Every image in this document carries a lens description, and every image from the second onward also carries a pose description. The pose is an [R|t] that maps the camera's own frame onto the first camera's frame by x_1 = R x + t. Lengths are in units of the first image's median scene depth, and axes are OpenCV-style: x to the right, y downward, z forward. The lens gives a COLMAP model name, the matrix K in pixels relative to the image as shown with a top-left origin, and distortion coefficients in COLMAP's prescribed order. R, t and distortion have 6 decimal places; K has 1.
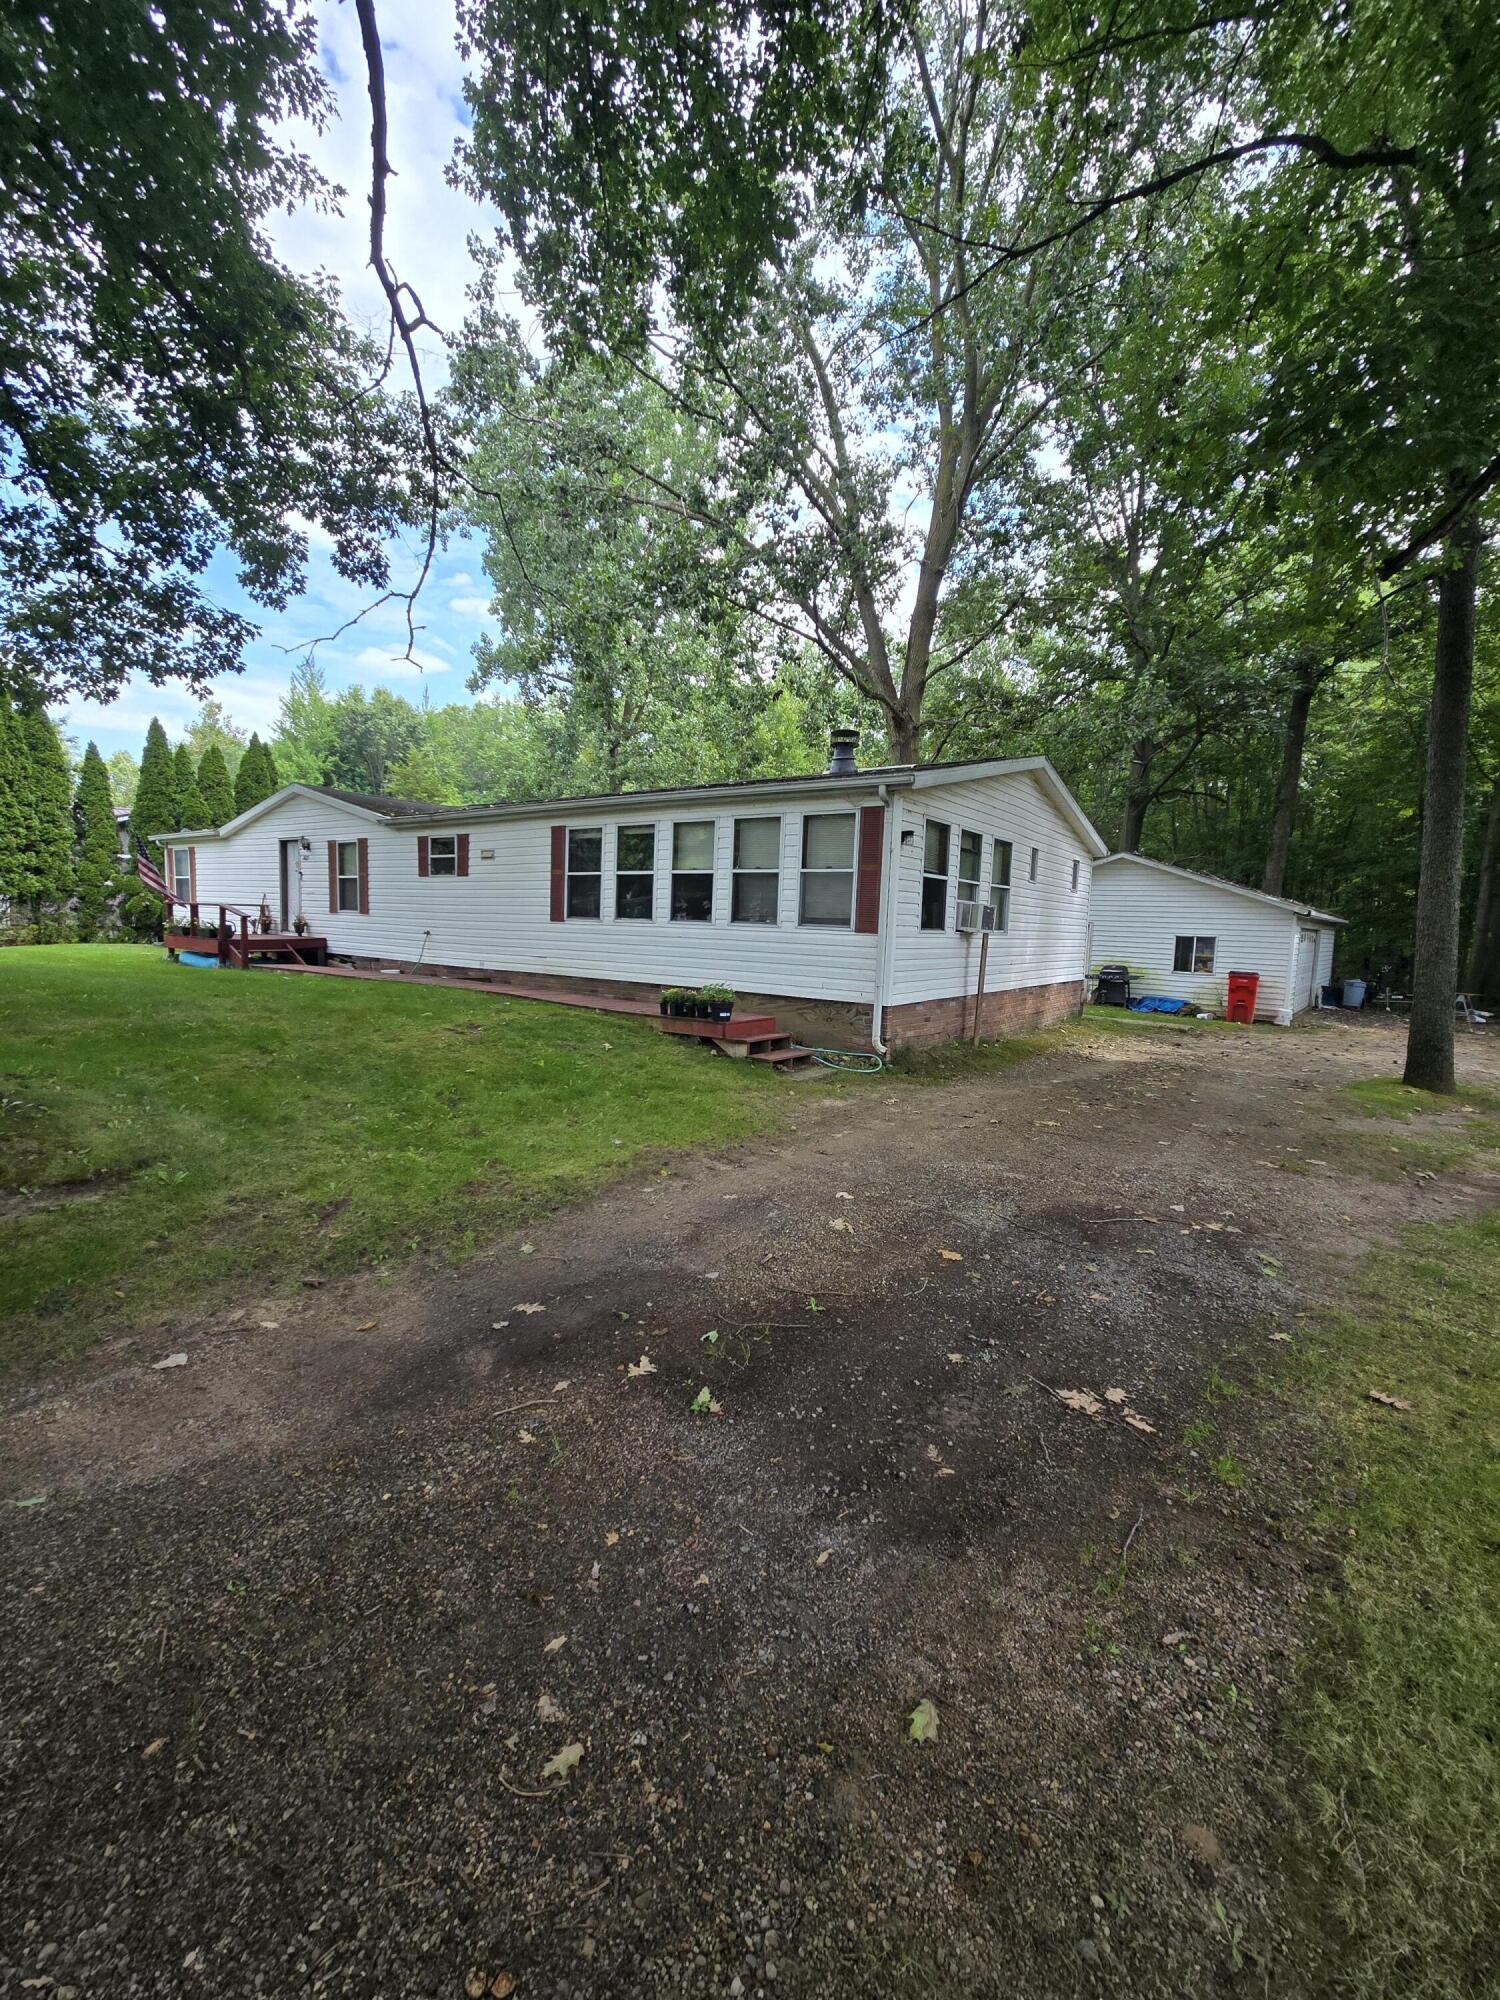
lens RADIAL K [[819.5, 0, 758.1], [0, 819.5, 1015.3], [0, 0, 1]] dist [0.001893, 0.000308]
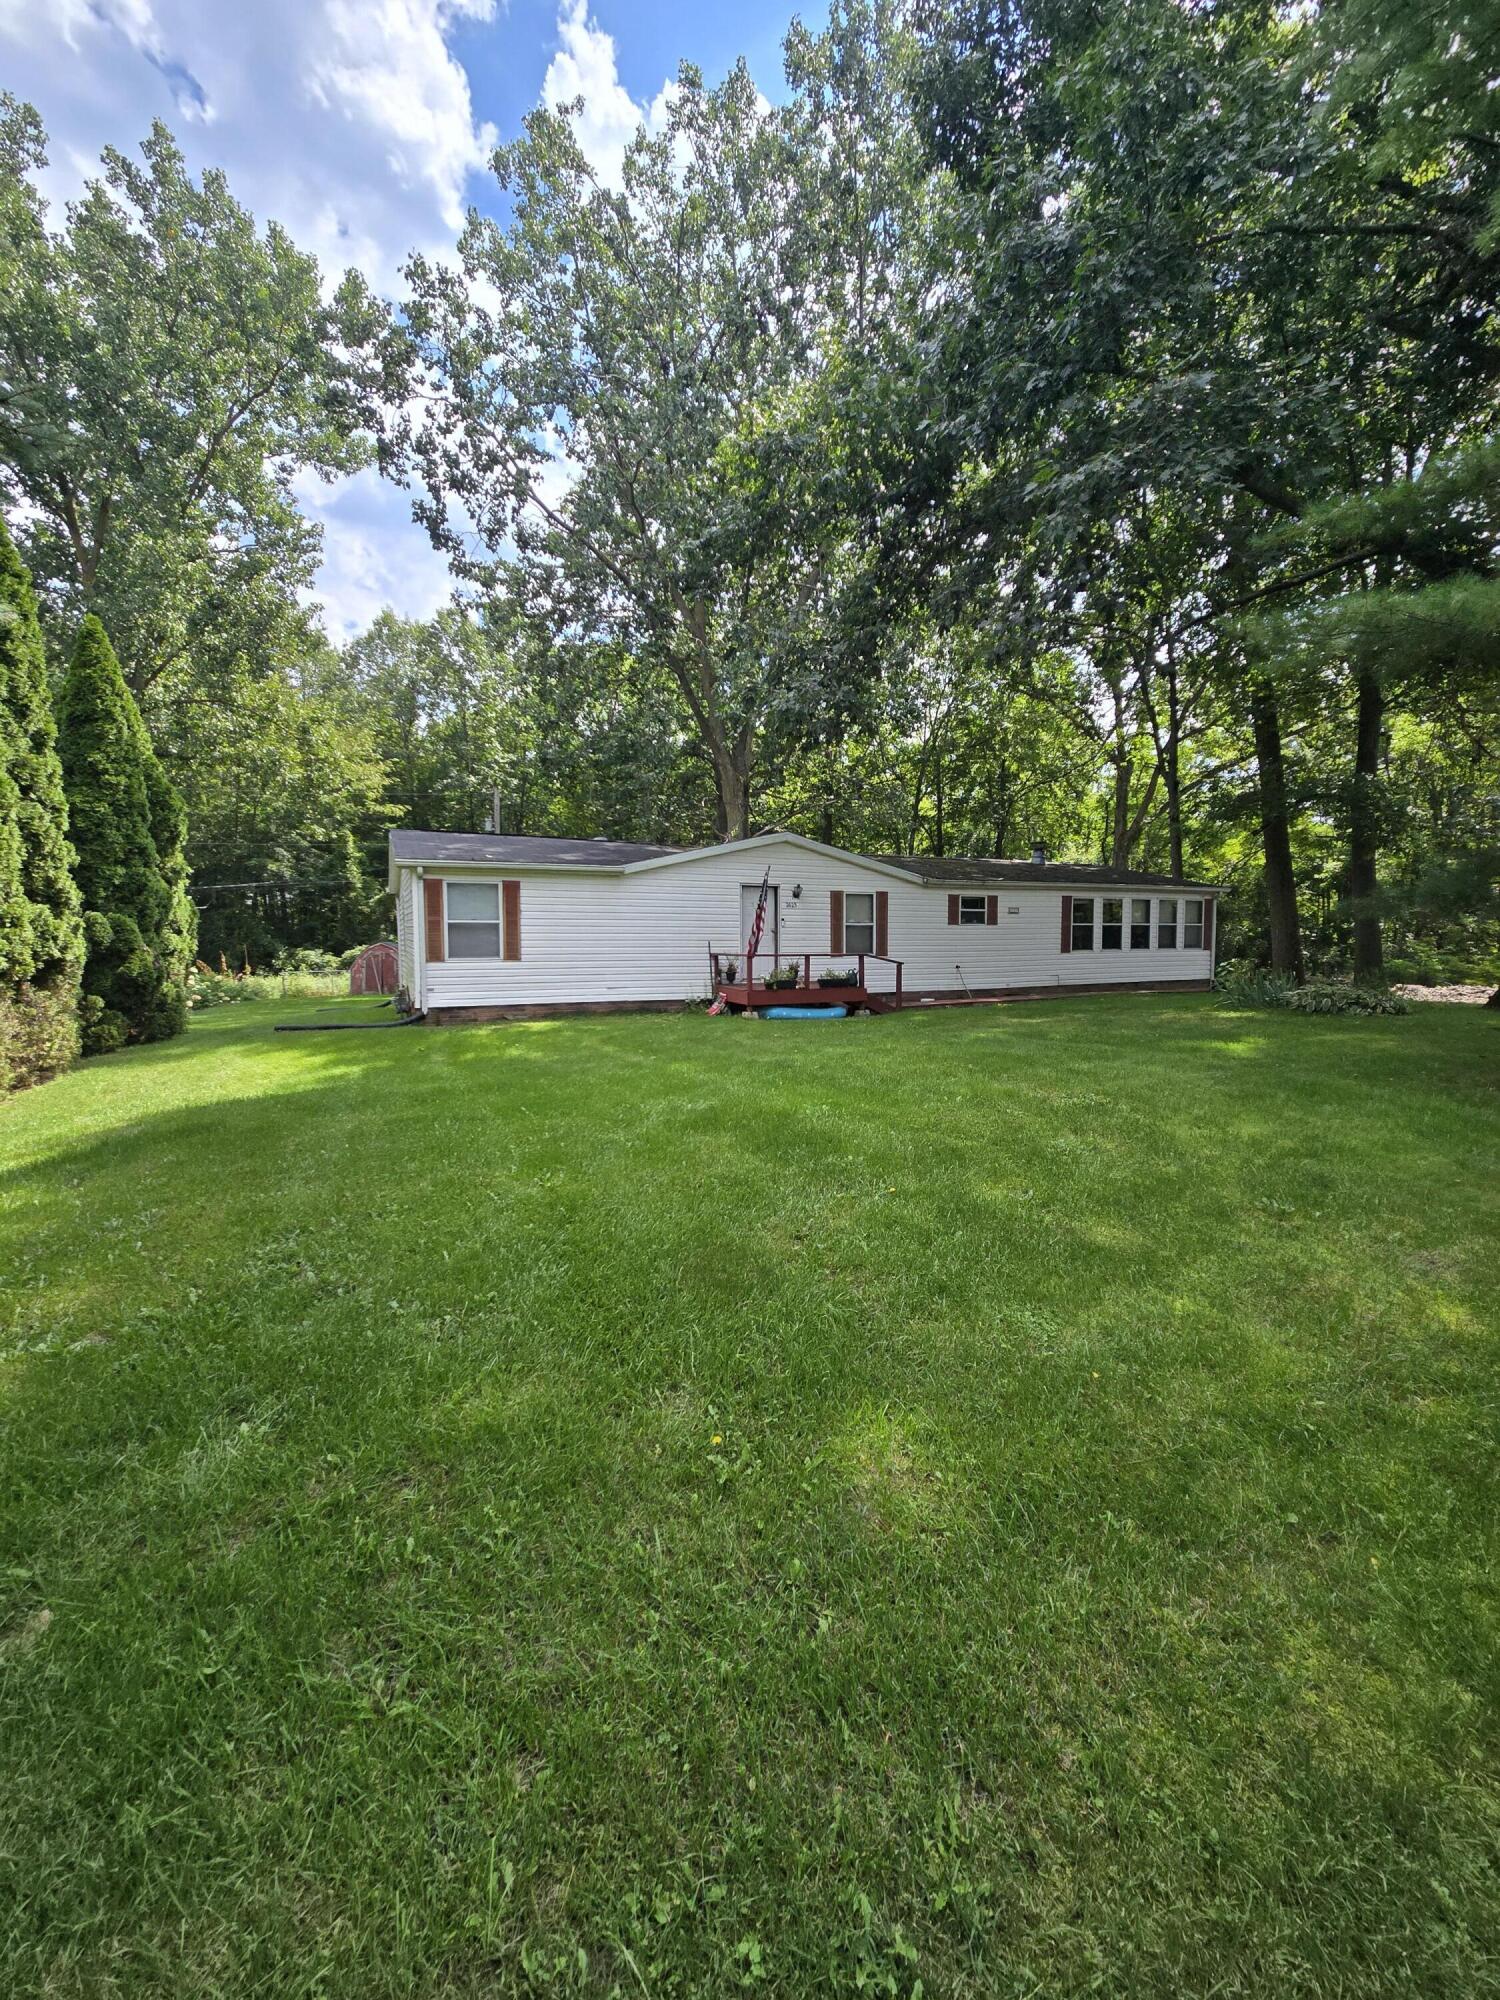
lens RADIAL K [[819.5, 0, 745.8], [0, 819.5, 1013.6], [0, 0, 1]] dist [0.001893, 0.000308]
pose [[0.482512, -0.107769, 0.869234, -1.985028], [0.124477, 0.990766, 0.053740, -0.160289], [-0.866999, 0.082269, 0.491471, 0.747460]]
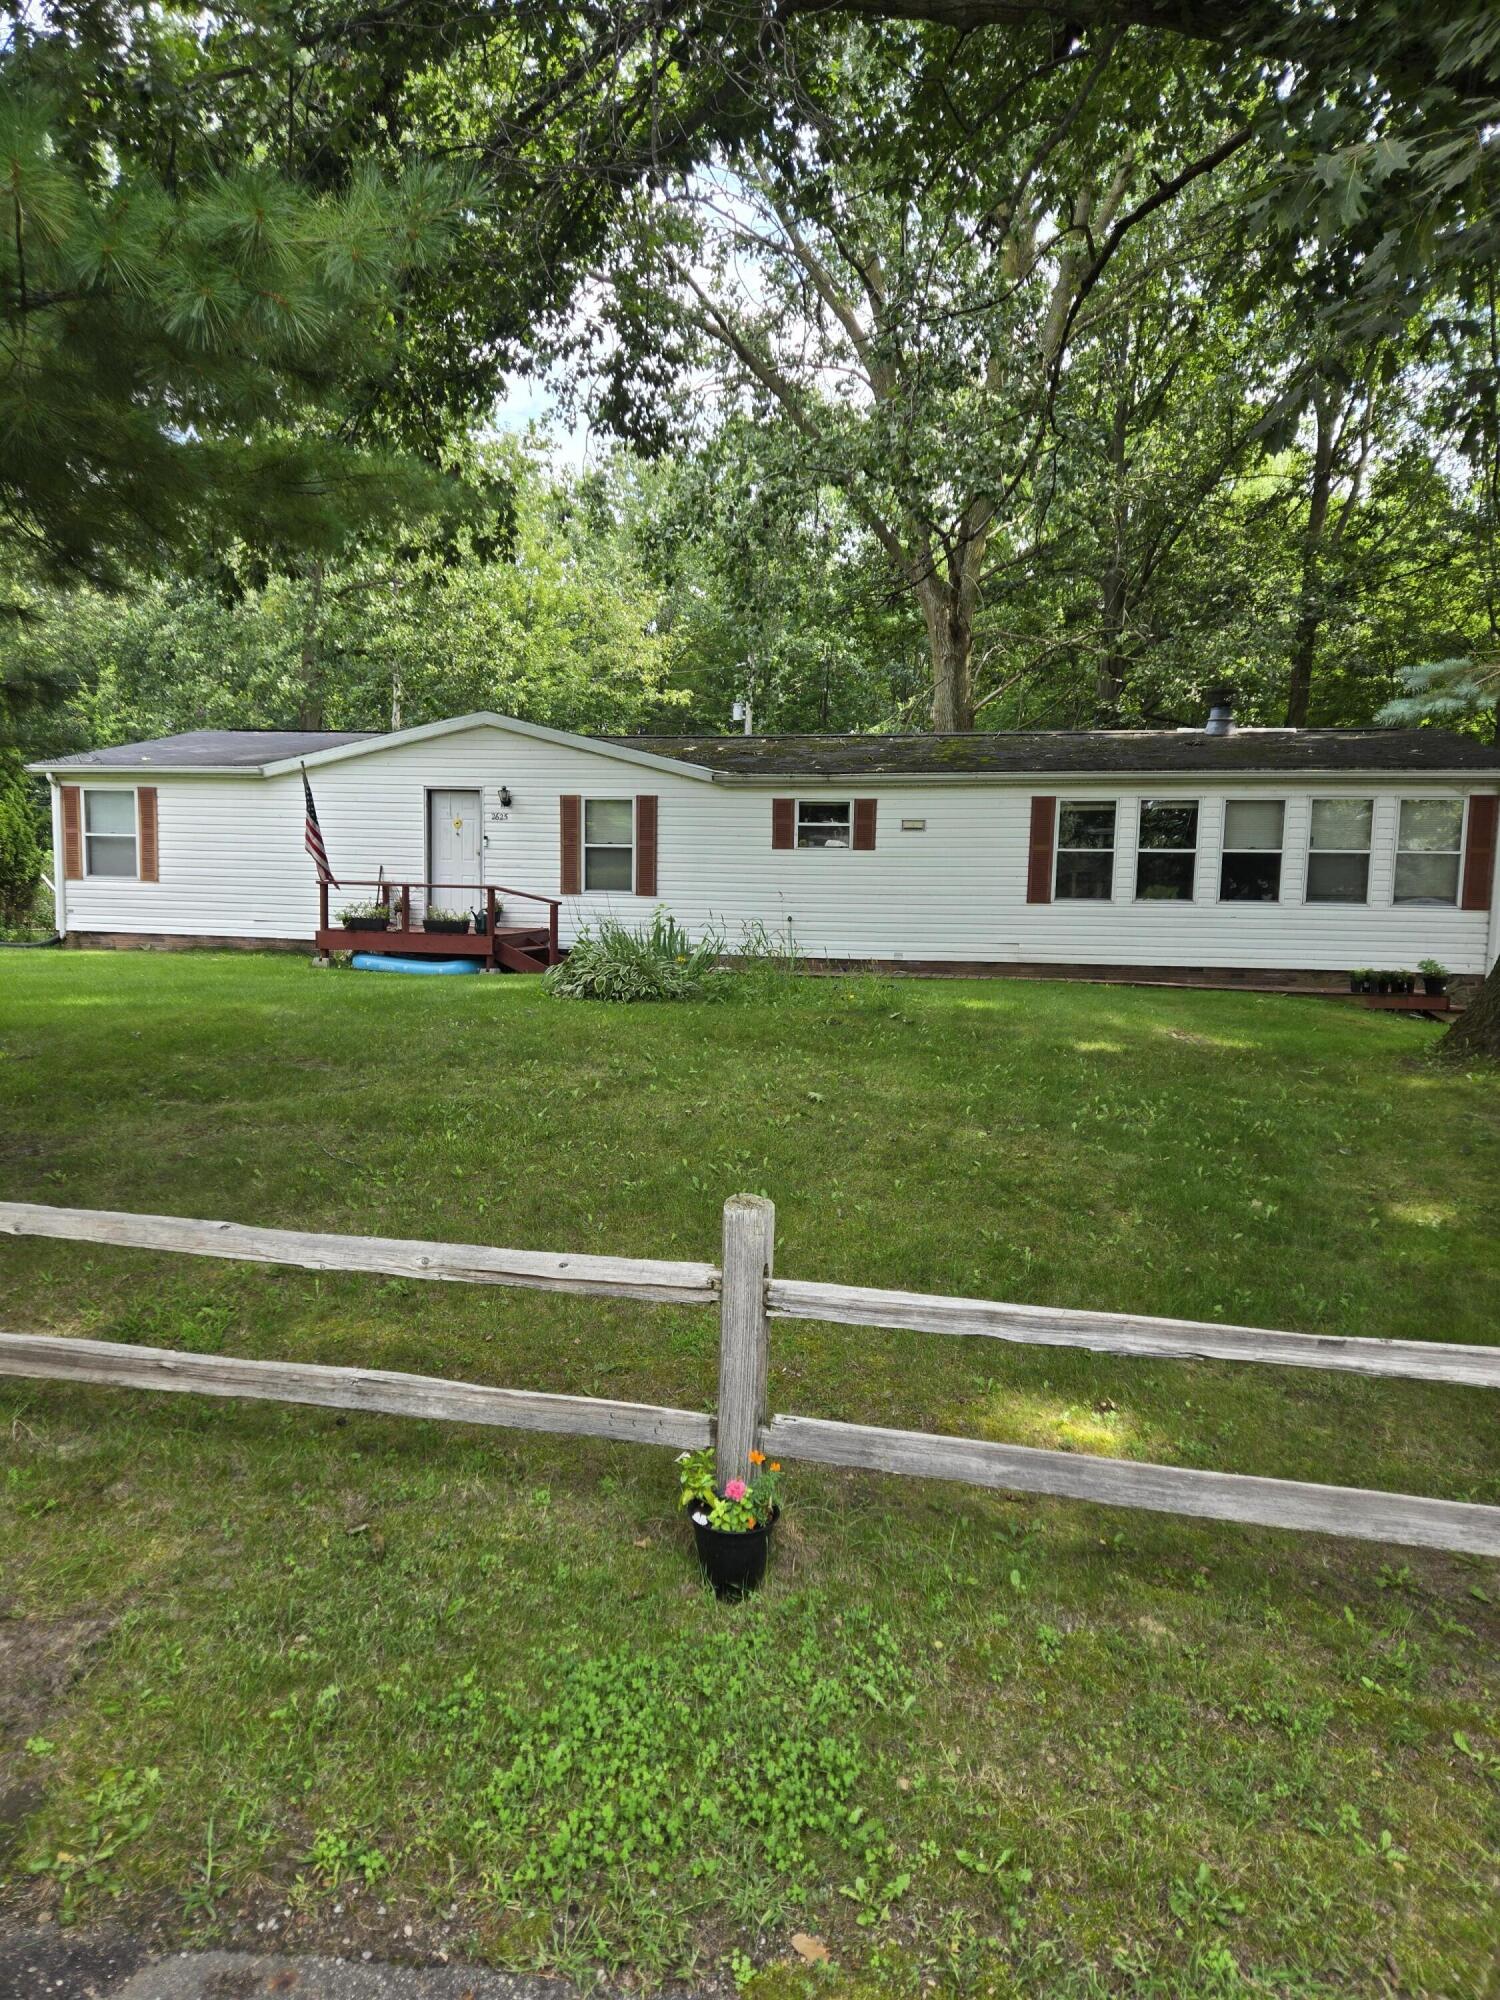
lens RADIAL K [[1343.8, 0, 750.0], [0, 1343.8, 1004.5], [0, 0, 1]] dist [0.089373, -0.072064]
pose [[0.914236, -0.045721, 0.402593, -1.114832], [0.054235, 0.998480, -0.009766, -0.006652], [-0.401535, 0.030763, 0.915327, -0.211853]]
